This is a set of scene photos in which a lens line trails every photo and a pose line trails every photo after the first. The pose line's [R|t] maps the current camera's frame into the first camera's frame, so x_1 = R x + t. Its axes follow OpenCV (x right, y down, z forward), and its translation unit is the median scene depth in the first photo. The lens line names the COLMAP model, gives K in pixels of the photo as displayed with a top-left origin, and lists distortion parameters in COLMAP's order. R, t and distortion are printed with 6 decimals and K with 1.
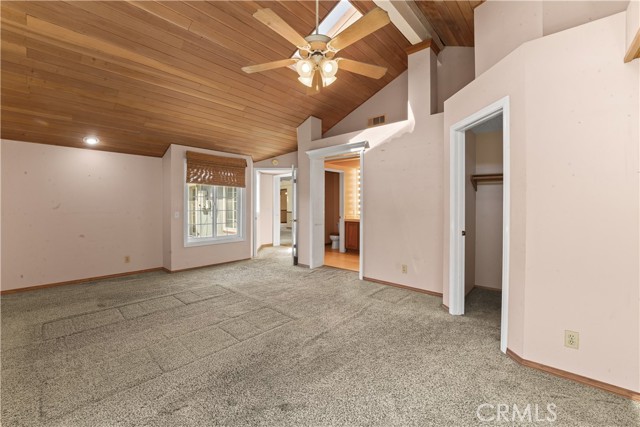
lens RADIAL K [[265.9, 0, 319.7], [0, 265.9, 210.3], [0, 0, 1]] dist [-0.025504, 0.002728]
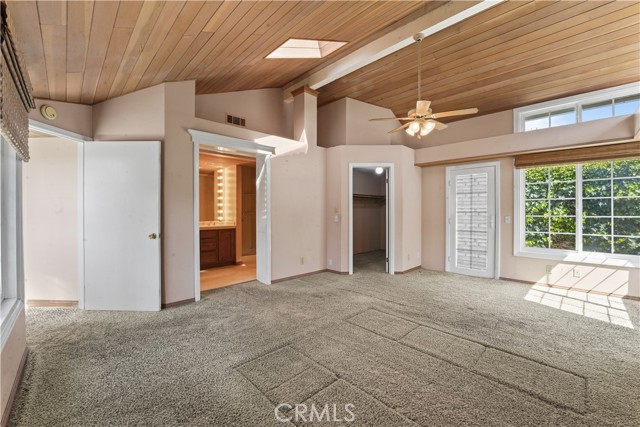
lens RADIAL K [[265.9, 0, 317.5], [0, 265.9, 211.7], [0, 0, 1]] dist [-0.025504, 0.002728]
pose [[0.064833, -0.003945, 0.997888, -0.853447], [0.019178, 0.999812, 0.002707, -0.010329], [-0.997712, 0.018962, 0.064897, 0.781109]]
